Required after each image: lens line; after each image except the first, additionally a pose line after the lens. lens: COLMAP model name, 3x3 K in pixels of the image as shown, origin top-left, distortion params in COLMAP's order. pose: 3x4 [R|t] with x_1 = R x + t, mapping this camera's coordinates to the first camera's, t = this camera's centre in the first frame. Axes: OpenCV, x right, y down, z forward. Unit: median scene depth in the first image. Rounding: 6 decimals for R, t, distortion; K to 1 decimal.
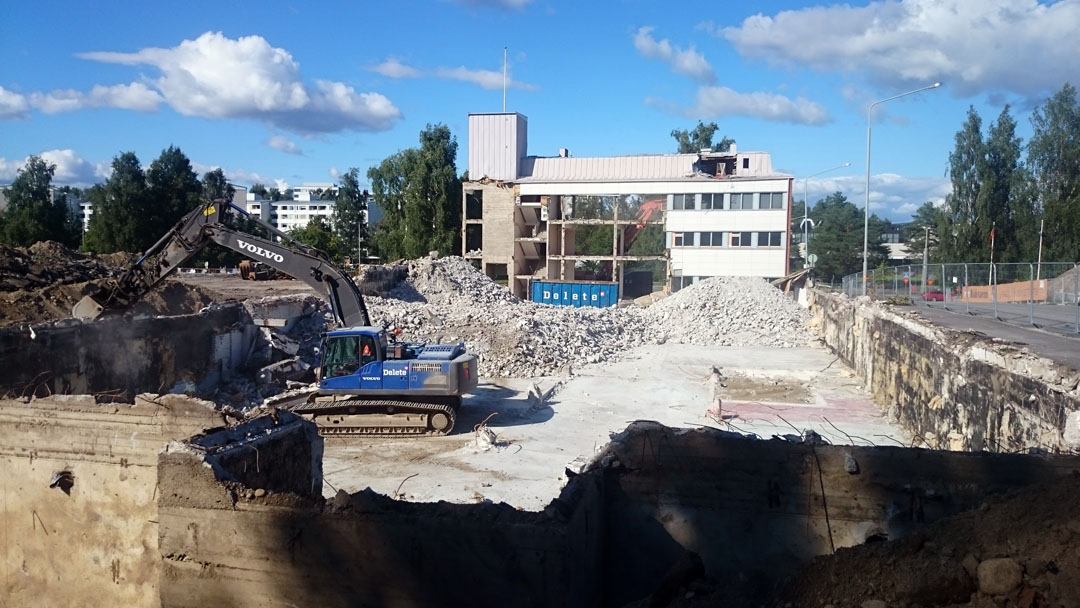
lens RADIAL K [[861.1, 0, 532.3], [0, 861.1, 301.6], [0, 0, 1]] dist [0.007416, -0.038322]
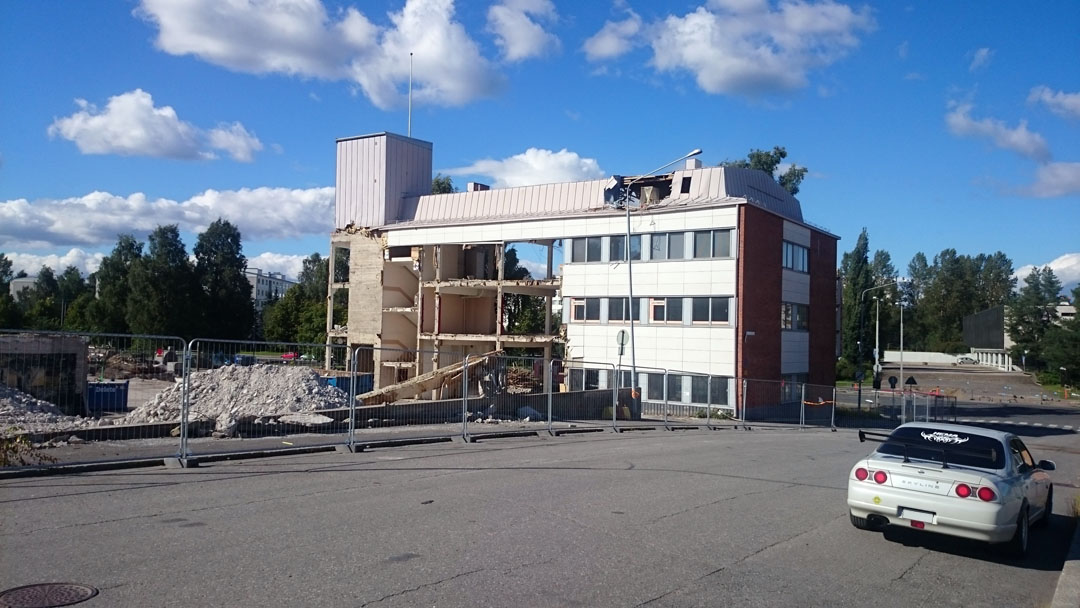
lens RADIAL K [[861.1, 0, 540.7], [0, 861.1, 302.2], [0, 0, 1]] dist [0.007416, -0.038322]
pose [[0.940407, 0.003426, -0.340033, 0.361619], [-0.040968, 0.993807, -0.103289, -0.012346], [0.337574, 0.111064, 0.934724, 0.413378]]
